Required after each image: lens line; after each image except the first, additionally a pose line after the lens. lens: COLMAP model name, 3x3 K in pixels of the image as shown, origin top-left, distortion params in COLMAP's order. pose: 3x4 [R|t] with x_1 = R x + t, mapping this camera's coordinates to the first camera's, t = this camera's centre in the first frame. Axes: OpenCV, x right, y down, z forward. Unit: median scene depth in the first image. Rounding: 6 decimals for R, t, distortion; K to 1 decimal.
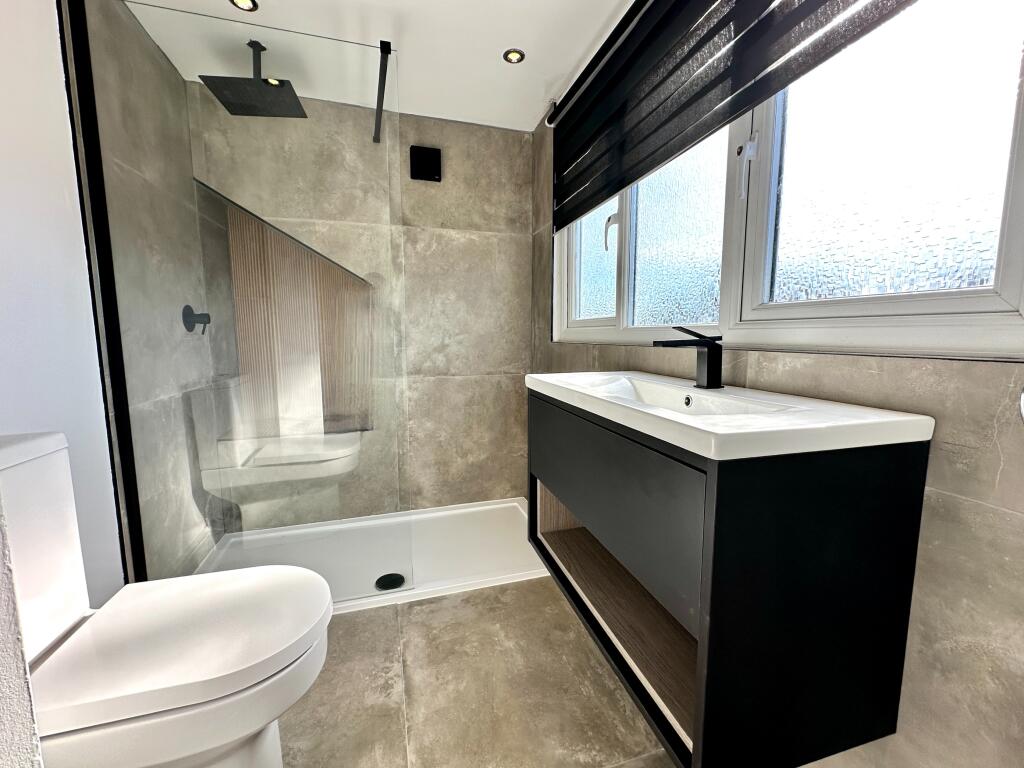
lens RADIAL K [[410.2, 0, 512.8], [0, 410.2, 383.1], [0, 0, 1]] dist [-0.000694, 0.000027]
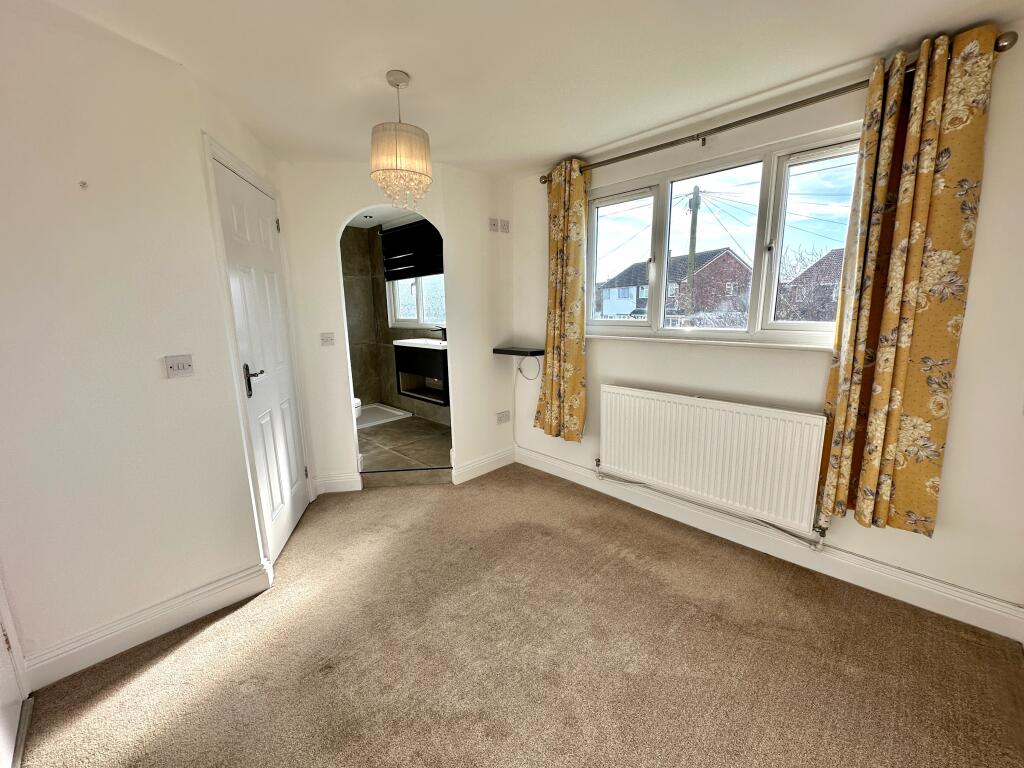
lens RADIAL K [[410.2, 0, 512.8], [0, 410.2, 383.1], [0, 0, 1]] dist [-0.000694, 0.000027]
pose [[0.867197, -0.105502, 0.486660, -0.586638], [0.074488, 0.993786, 0.082710, 0.087394], [-0.492362, -0.035475, 0.869667, -1.750512]]
